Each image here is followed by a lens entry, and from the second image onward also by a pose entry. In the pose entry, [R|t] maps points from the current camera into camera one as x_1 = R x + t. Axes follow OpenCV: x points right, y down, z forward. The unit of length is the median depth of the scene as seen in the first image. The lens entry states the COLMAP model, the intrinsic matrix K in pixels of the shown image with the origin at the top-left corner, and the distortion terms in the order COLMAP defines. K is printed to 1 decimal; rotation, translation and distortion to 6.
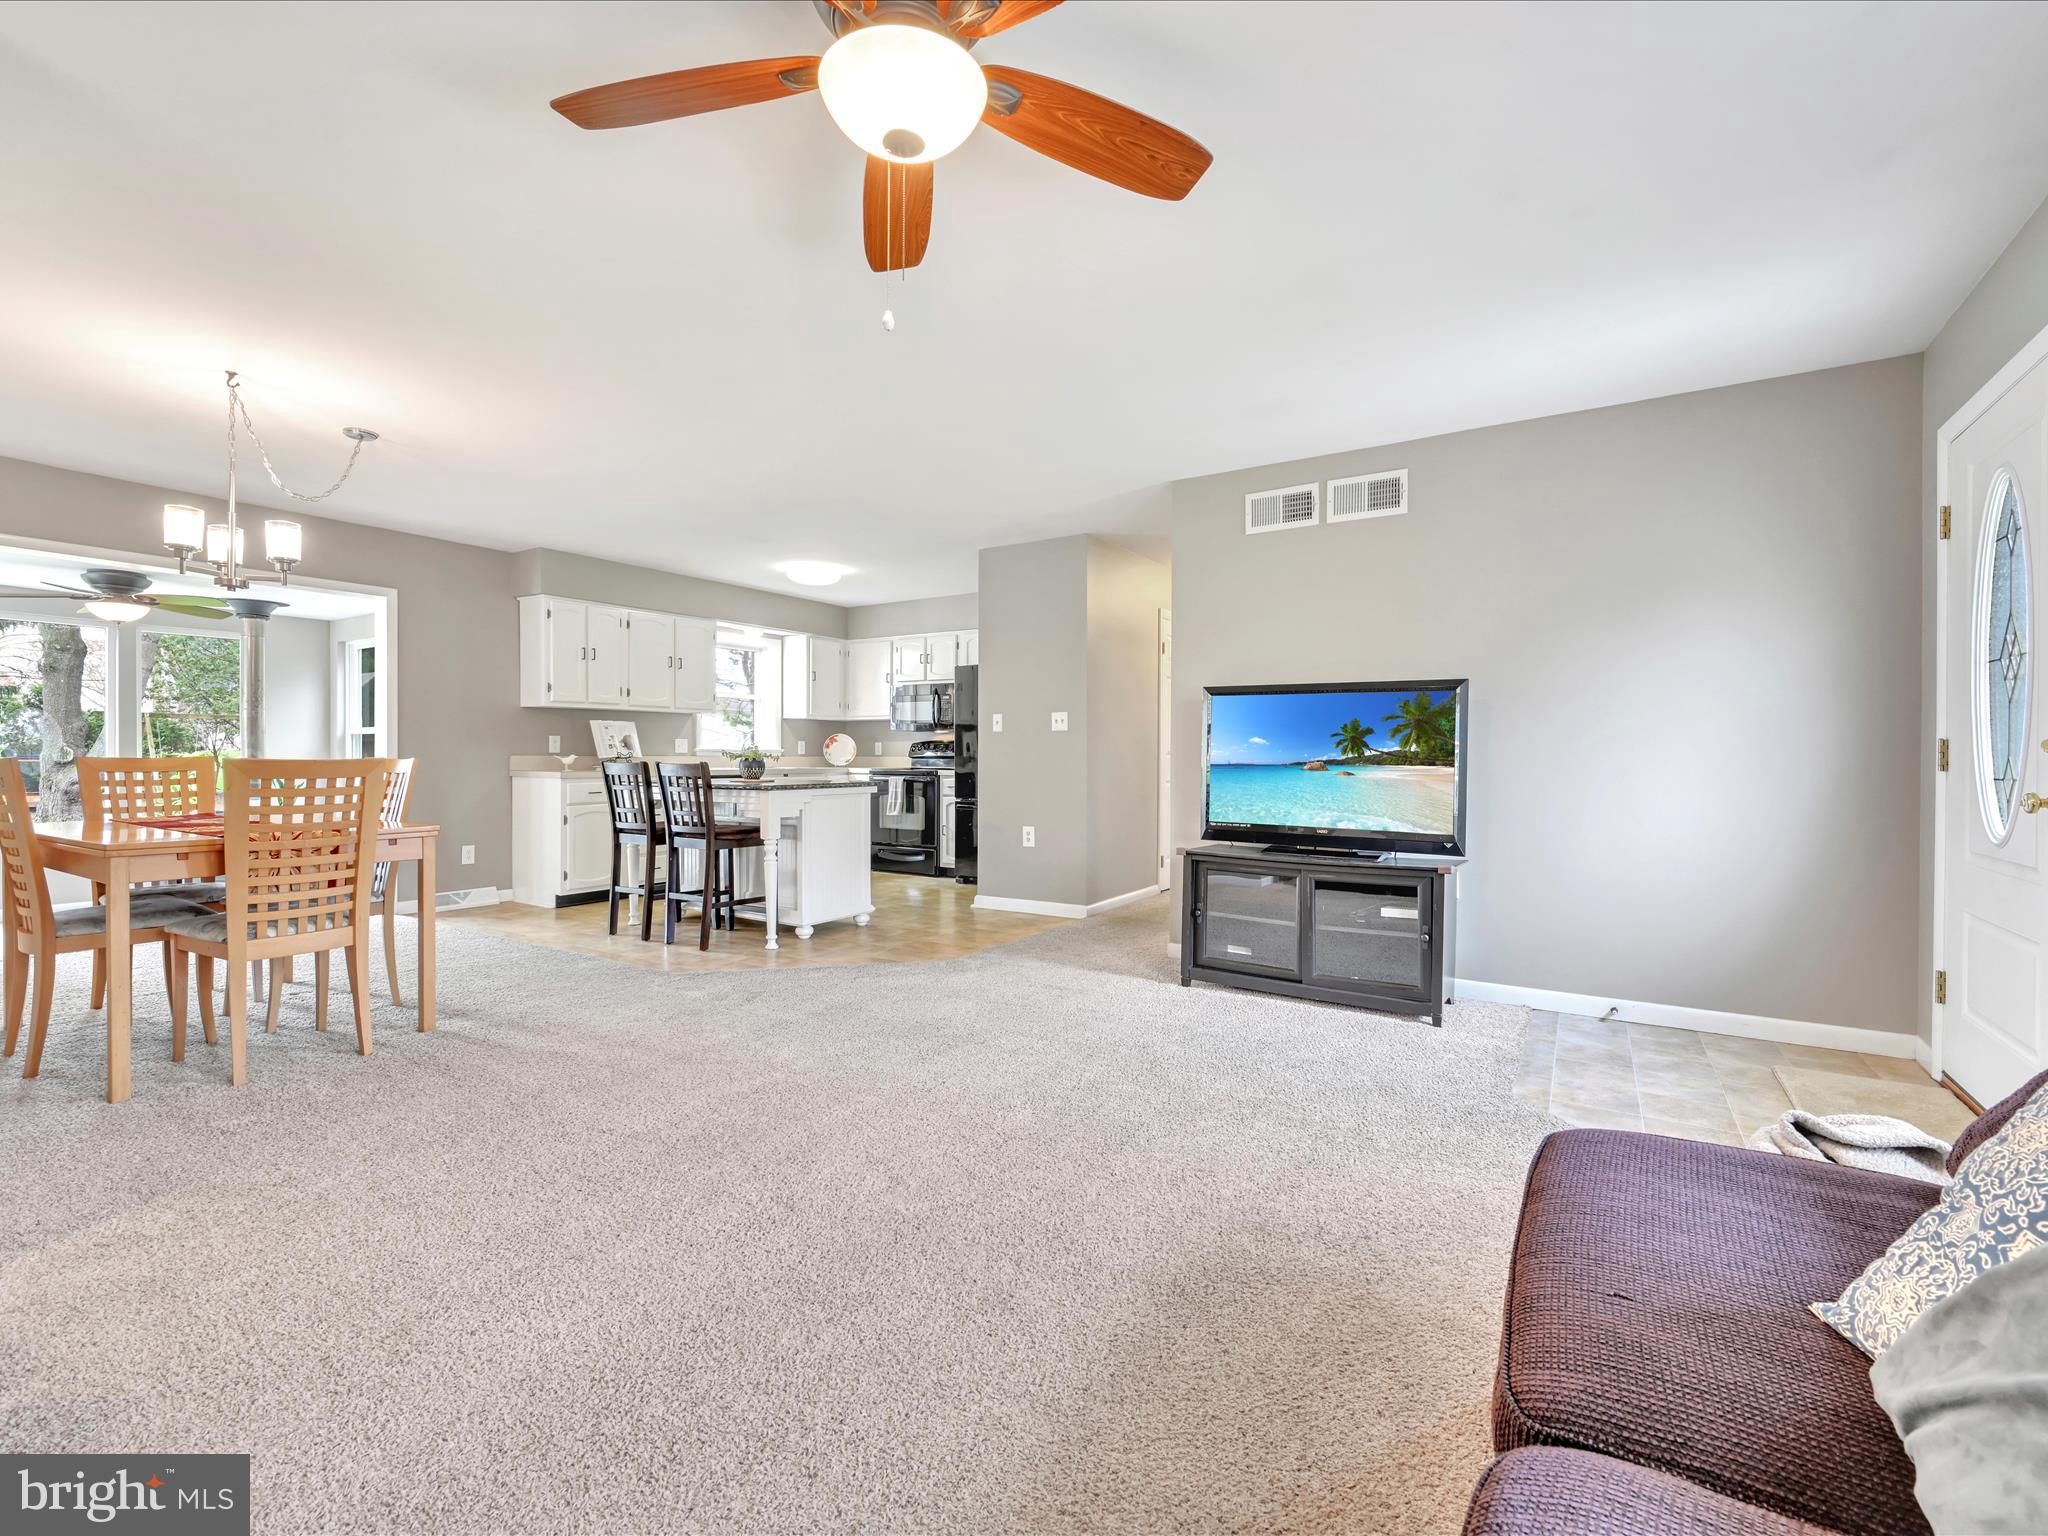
lens RADIAL K [[900.6, 0, 1024.0], [0, 900.6, 768.0], [0, 0, 1]] dist [0.000321, -0.000034]
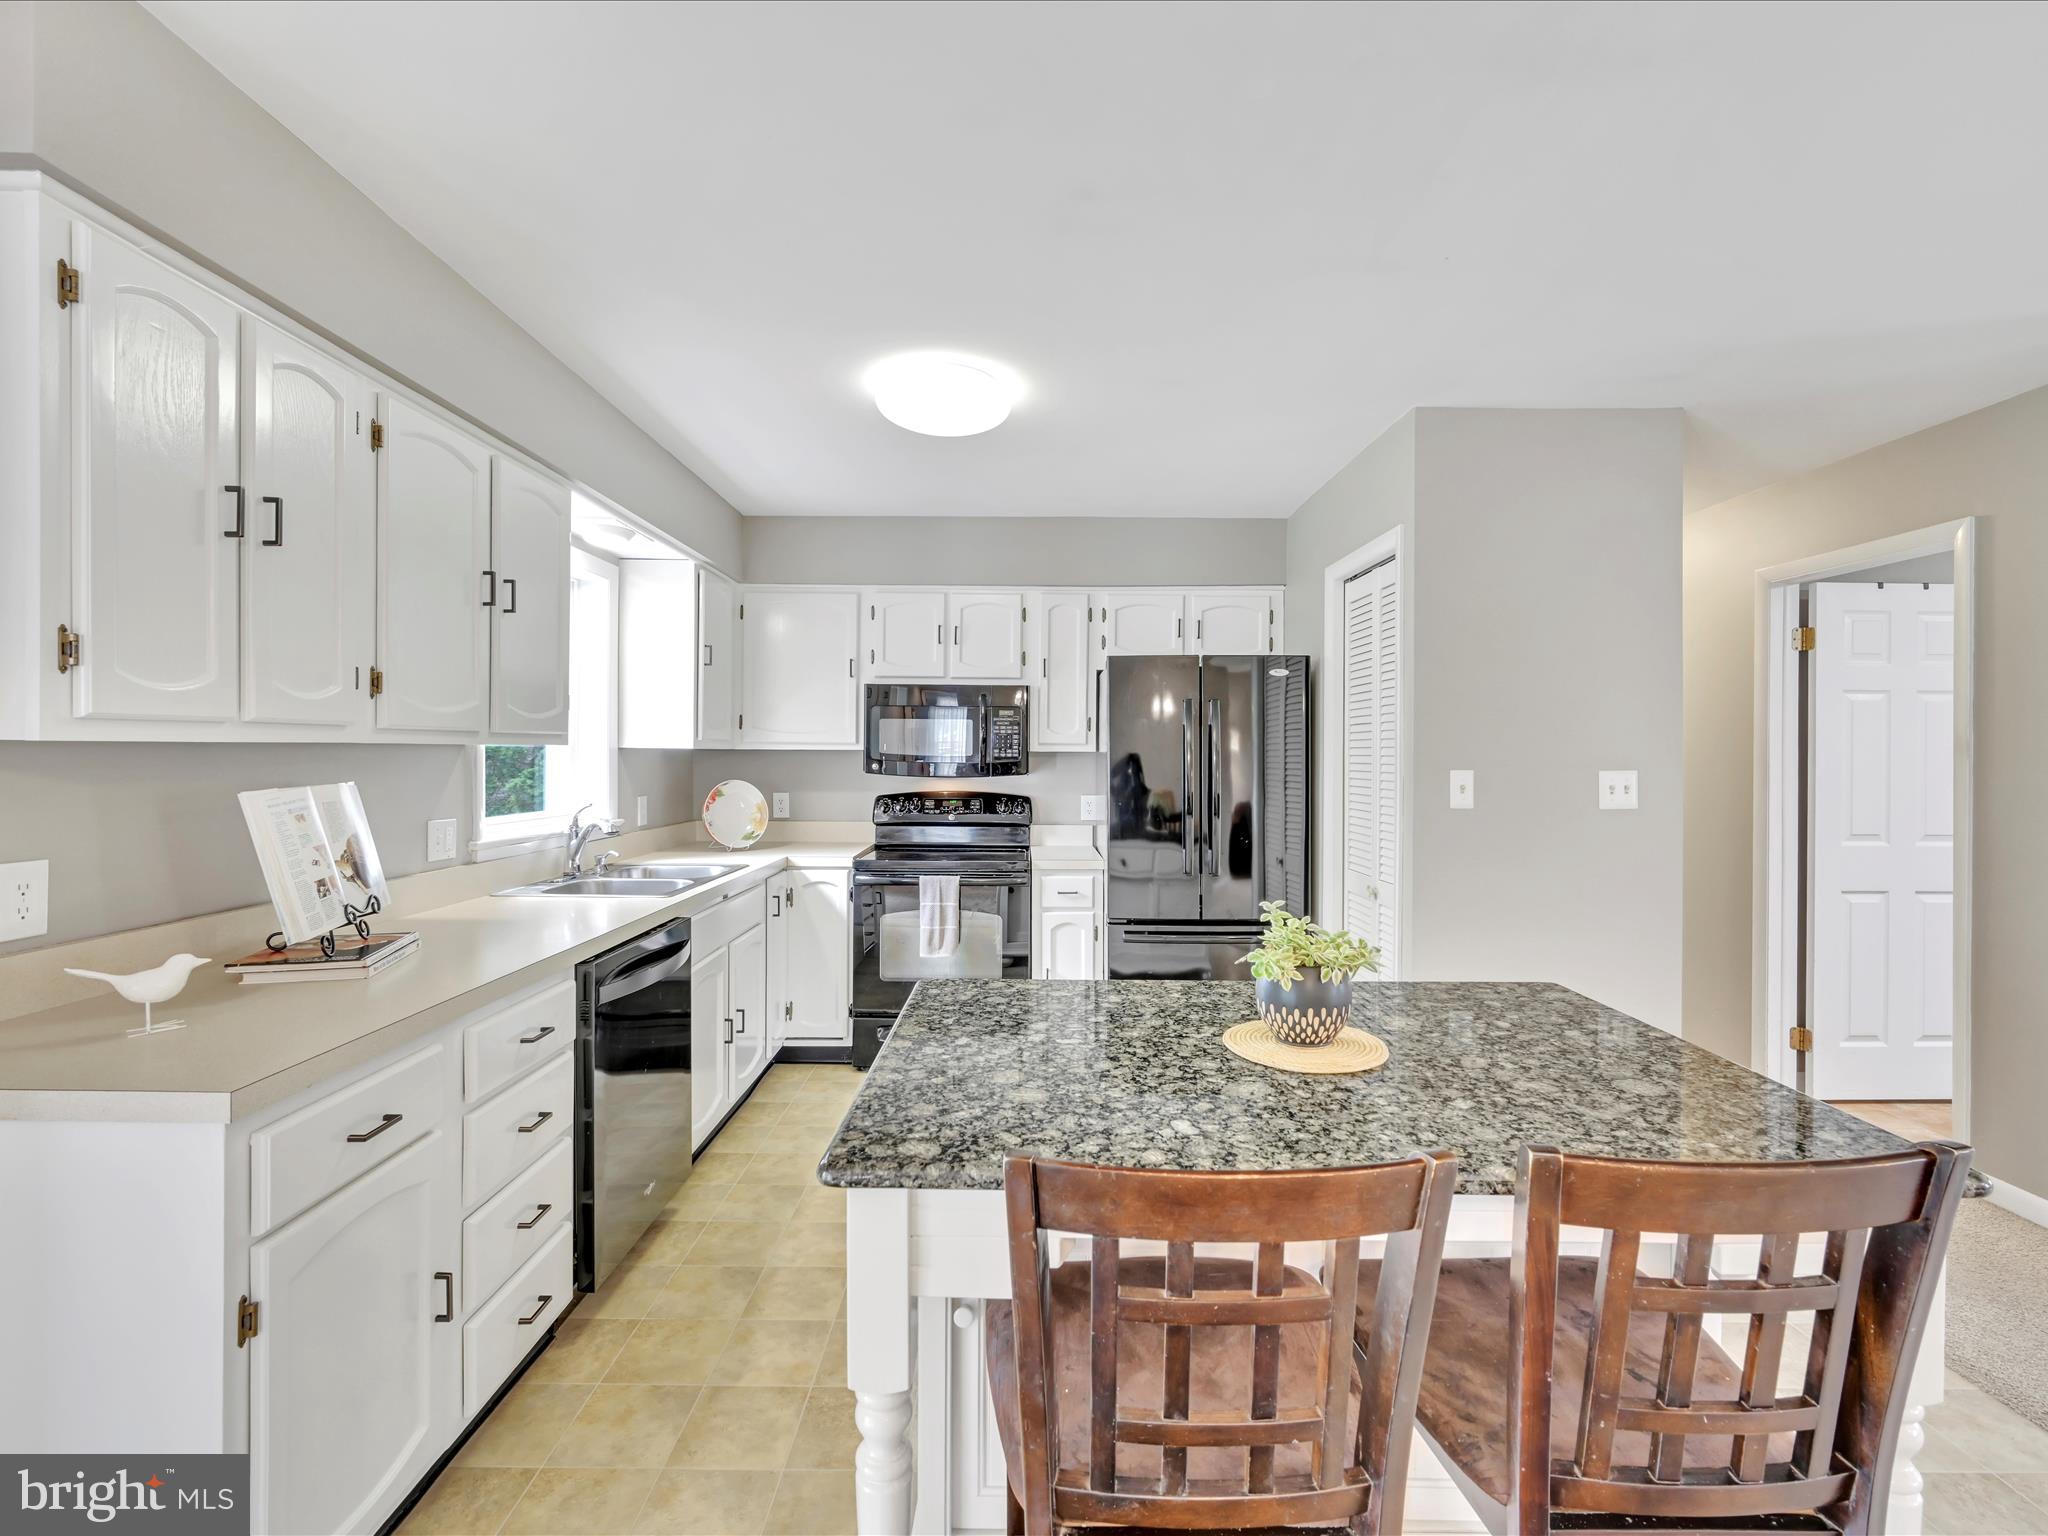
lens RADIAL K [[900.6, 0, 1024.0], [0, 900.6, 768.0], [0, 0, 1]] dist [0.000321, -0.000034]
pose [[0.849819, -0.006363, 0.527036, -0.336876], [0.004243, 0.999977, 0.005230, -0.047131], [-0.527057, -0.002209, 0.849827, 0.532911]]
